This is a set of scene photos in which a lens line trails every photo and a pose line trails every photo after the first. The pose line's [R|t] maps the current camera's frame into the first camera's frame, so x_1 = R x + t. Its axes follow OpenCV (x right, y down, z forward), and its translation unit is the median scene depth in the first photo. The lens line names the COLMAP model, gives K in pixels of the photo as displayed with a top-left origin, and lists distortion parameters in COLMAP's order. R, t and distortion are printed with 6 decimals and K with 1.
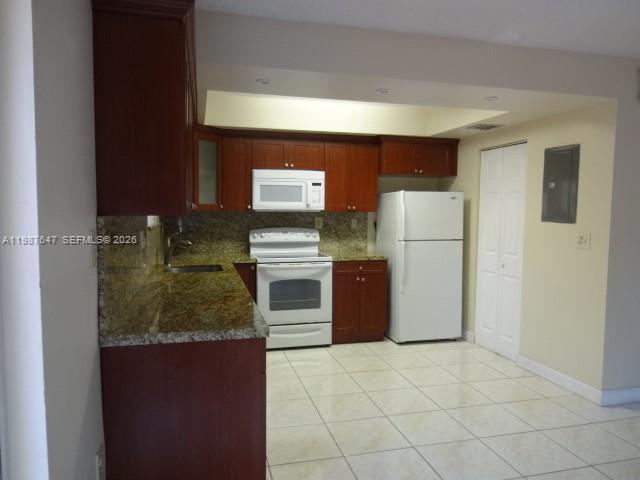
lens RADIAL K [[476.3, 0, 319.2], [0, 476.3, 237.6], [0, 0, 1]] dist [-0.007005, -0.000604]
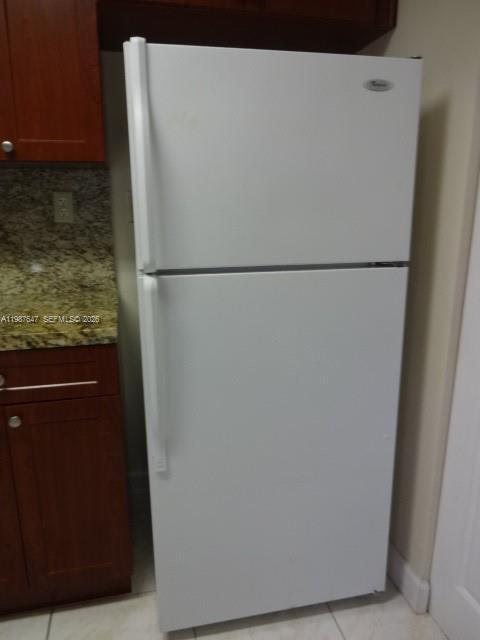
lens RADIAL K [[476.3, 0, 236.3], [0, 476.3, 322.6], [0, 0, 1]] dist [-0.007005, -0.000604]
pose [[0.999298, -0.001772, -0.037427, 0.220941], [0.008441, 0.983849, 0.178803, -0.010954], [0.036506, -0.178993, 0.983173, 0.747309]]
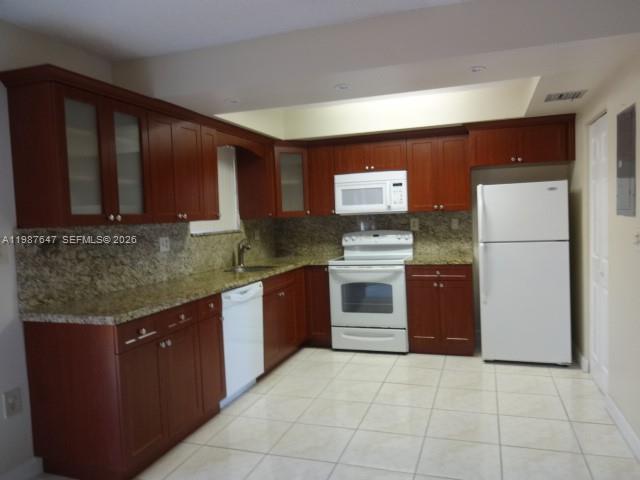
lens RADIAL K [[476.3, 0, 322.7], [0, 476.3, 240.1], [0, 0, 1]] dist [-0.007005, -0.000604]
pose [[0.832889, -0.012437, -0.553301, 0.402125], [0.012595, 0.999914, -0.003516, 0.001614], [0.553297, -0.004040, 0.832974, 0.116044]]
